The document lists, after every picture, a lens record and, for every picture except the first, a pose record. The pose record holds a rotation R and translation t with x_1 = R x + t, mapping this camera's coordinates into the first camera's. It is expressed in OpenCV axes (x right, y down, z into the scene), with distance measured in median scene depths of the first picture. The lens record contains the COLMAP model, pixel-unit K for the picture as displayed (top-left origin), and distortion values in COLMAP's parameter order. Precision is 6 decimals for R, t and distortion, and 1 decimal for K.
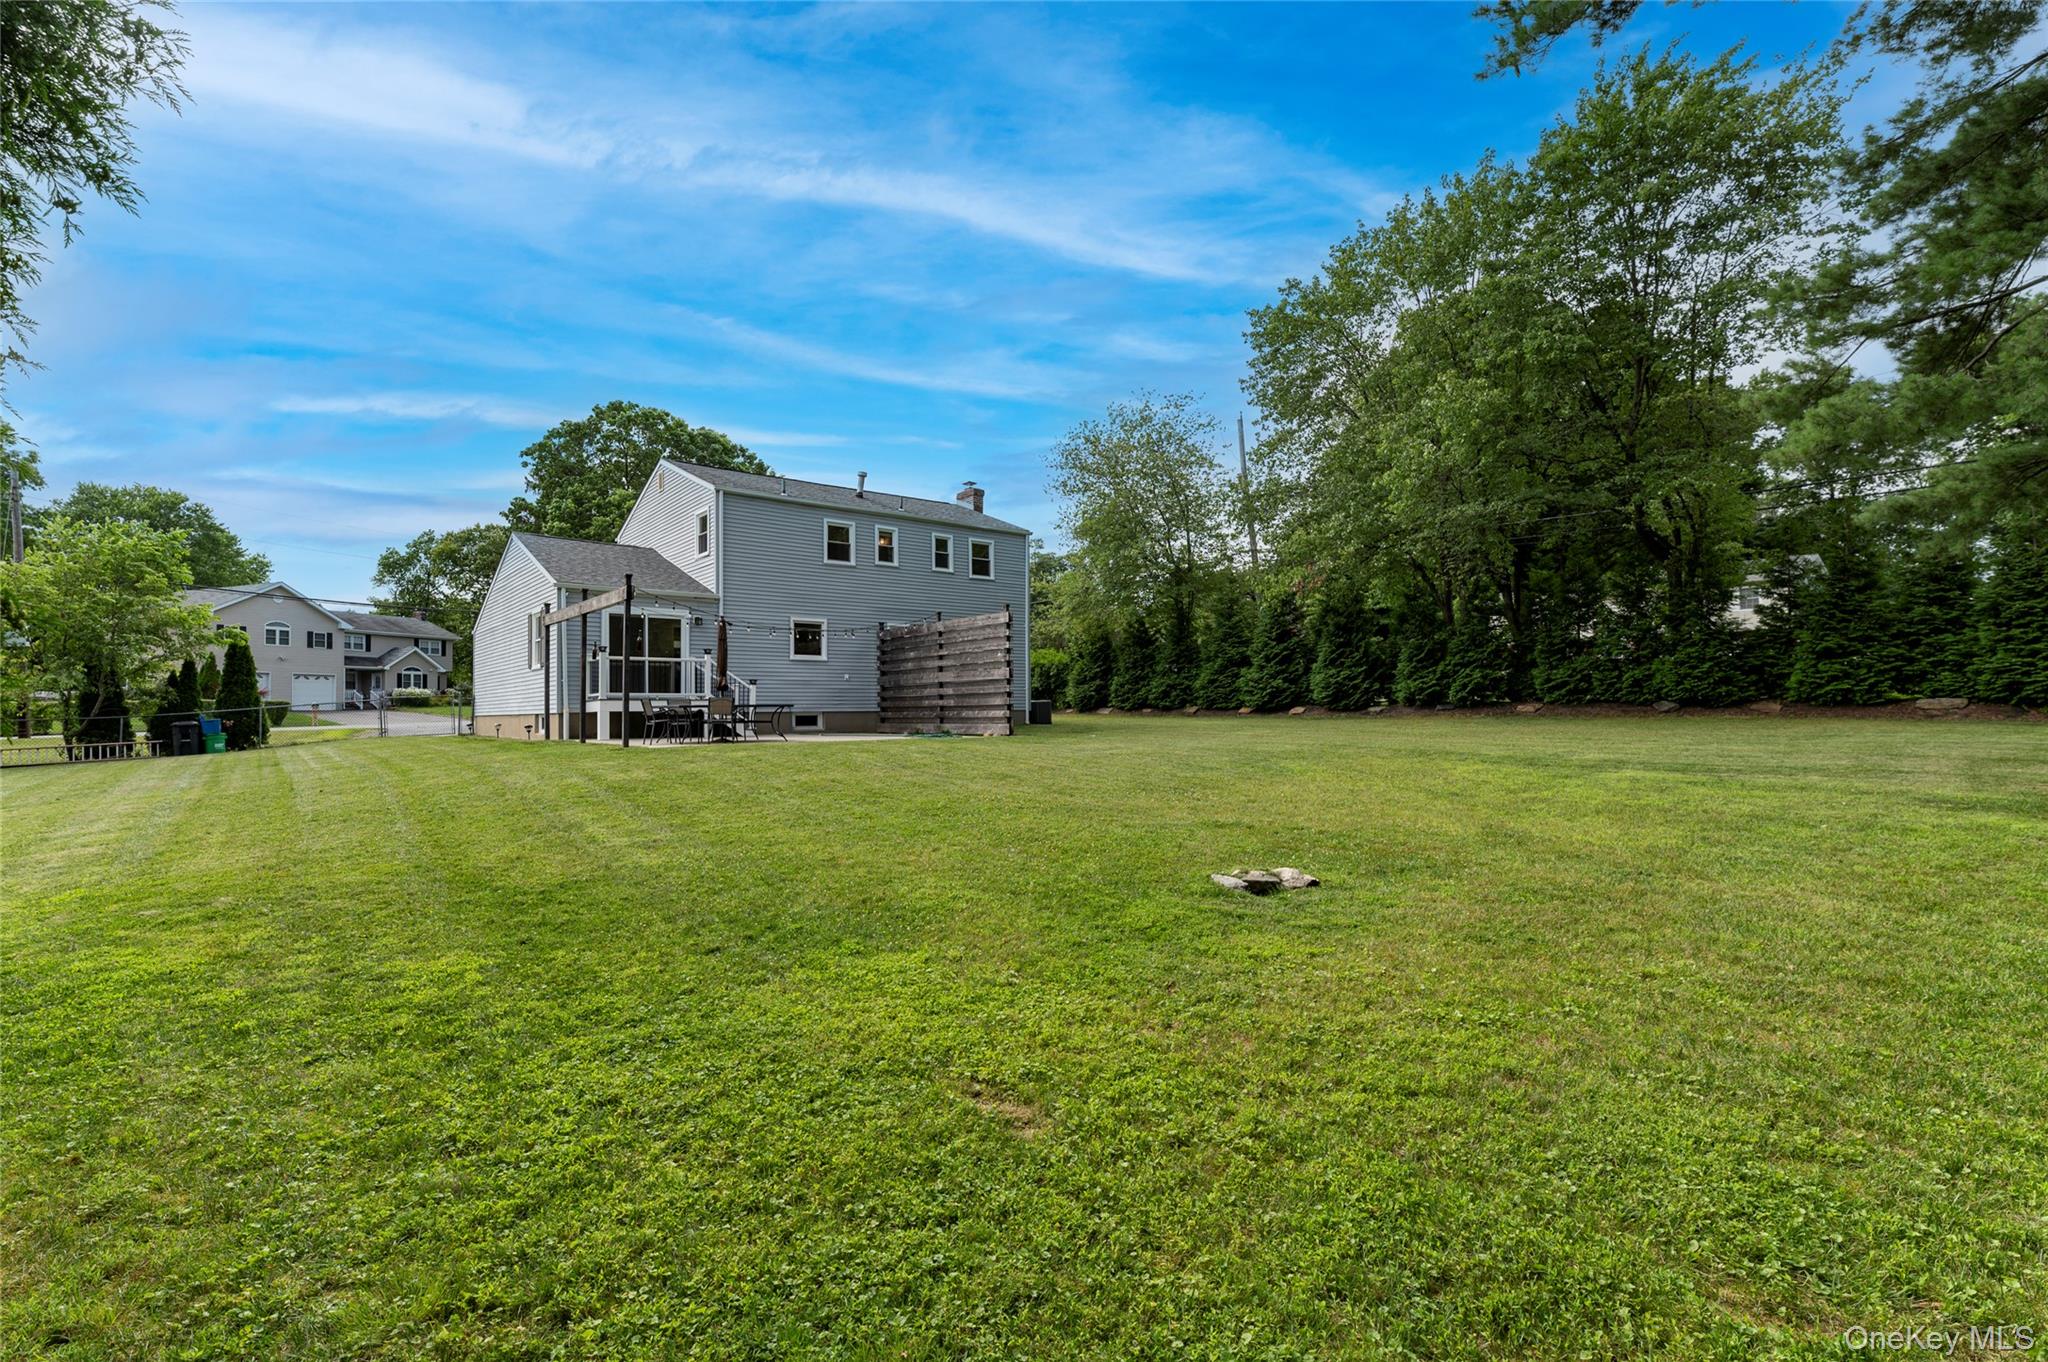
lens RADIAL K [[958.8, 0, 1030.6], [0, 958.8, 692.2], [0, 0, 1]] dist [-0.005283, -0.000598]
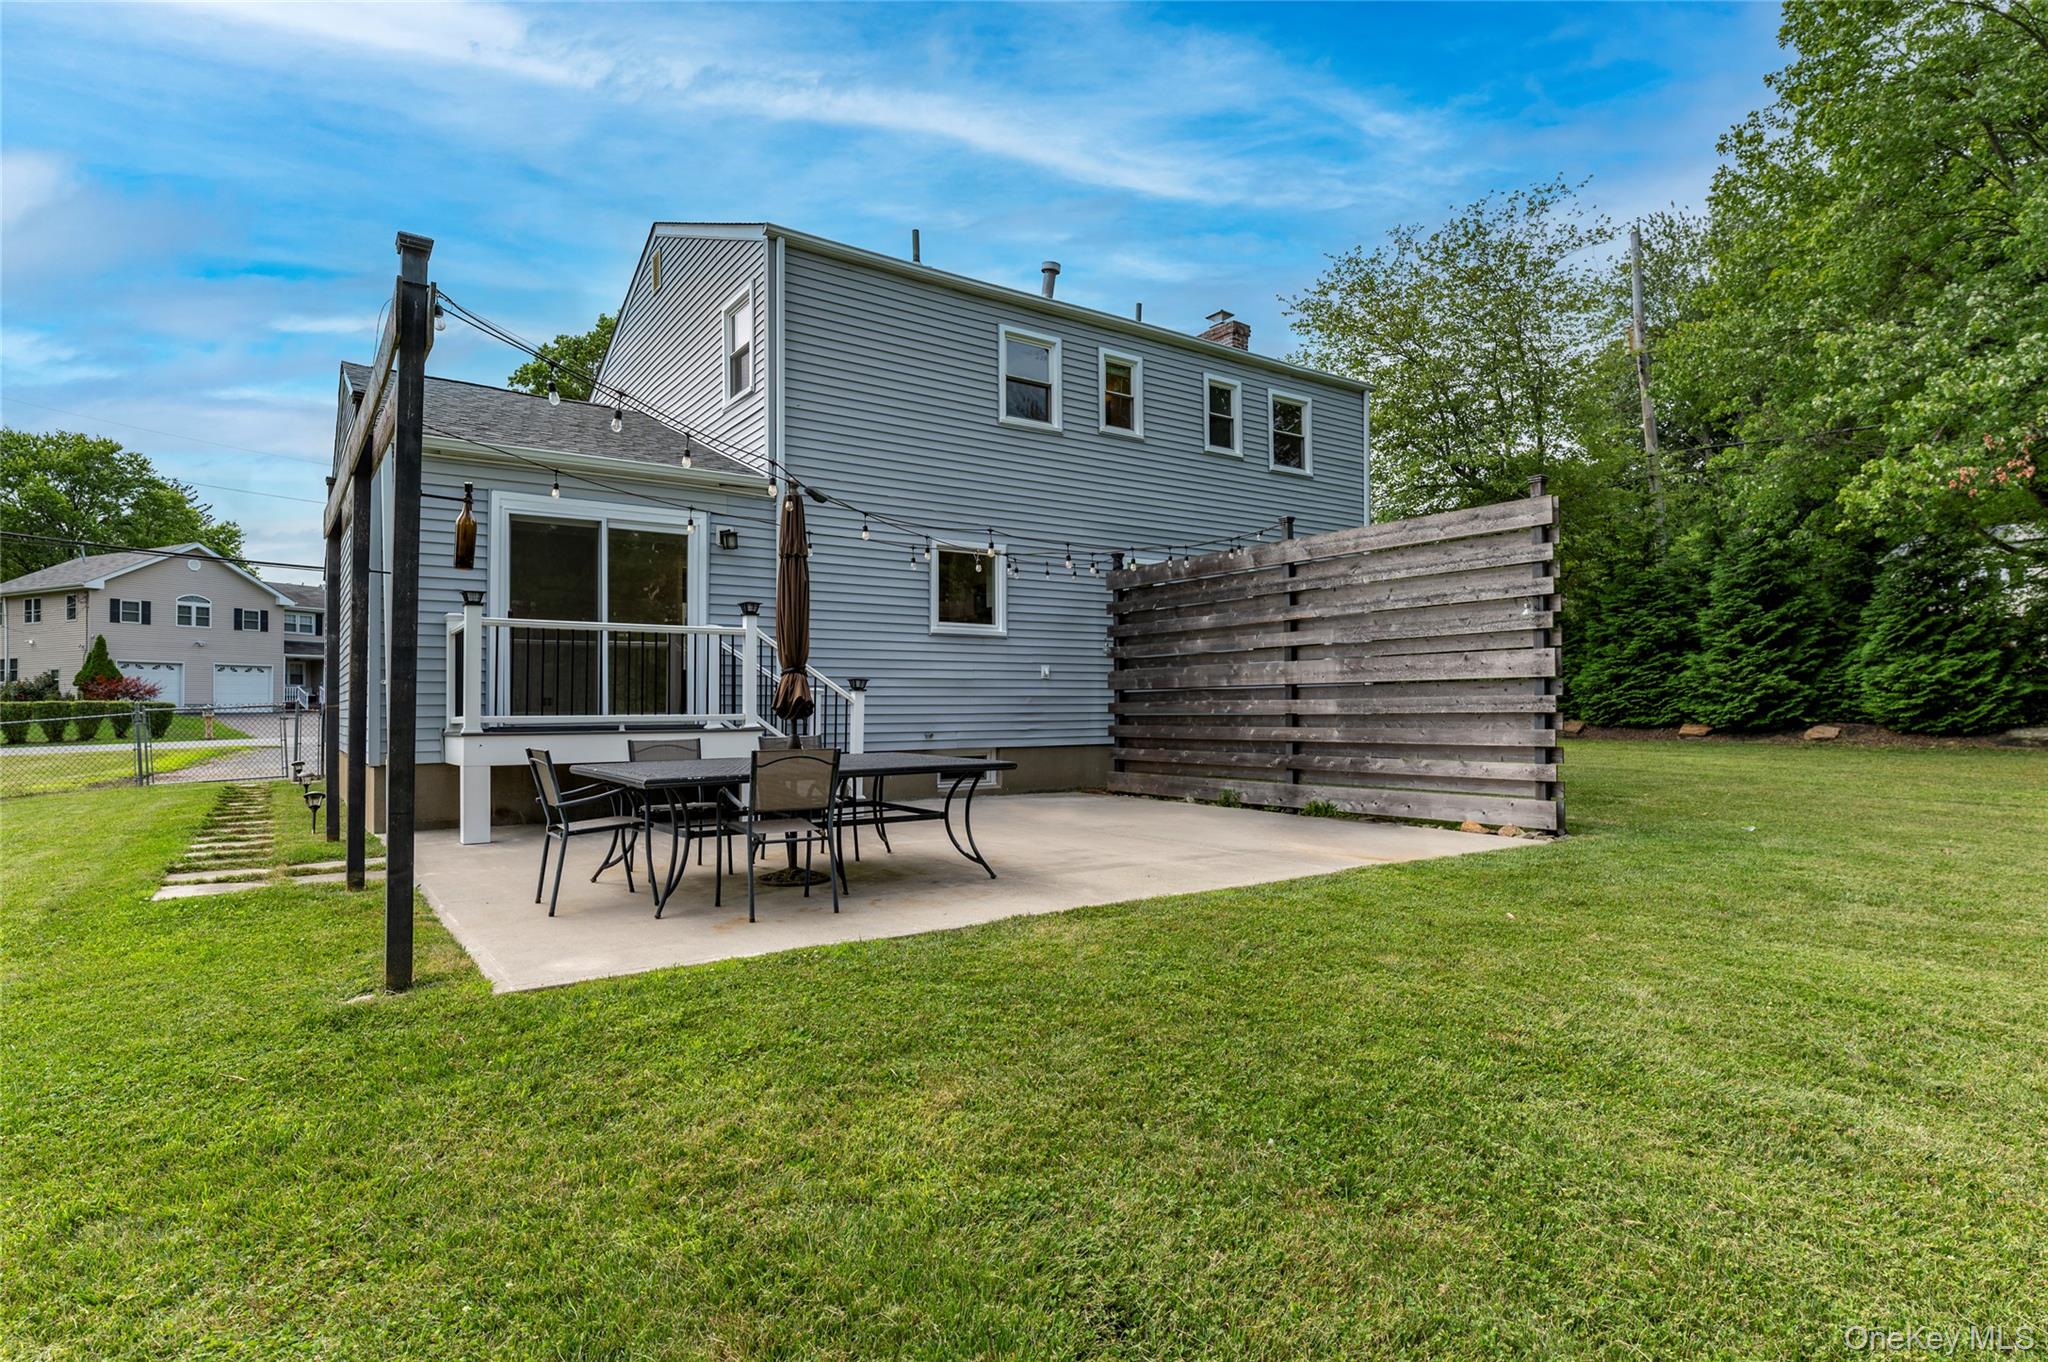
lens RADIAL K [[1069.0, 0, 1015.1], [0, 1069.0, 691.1], [0, 0, 1]] dist [0.001513, -0.000527]
pose [[0.996505, 0.001902, -0.083506, -0.162296], [-0.001414, 0.999982, 0.005907, -0.009273], [0.083516, -0.005769, 0.996490, 0.482716]]
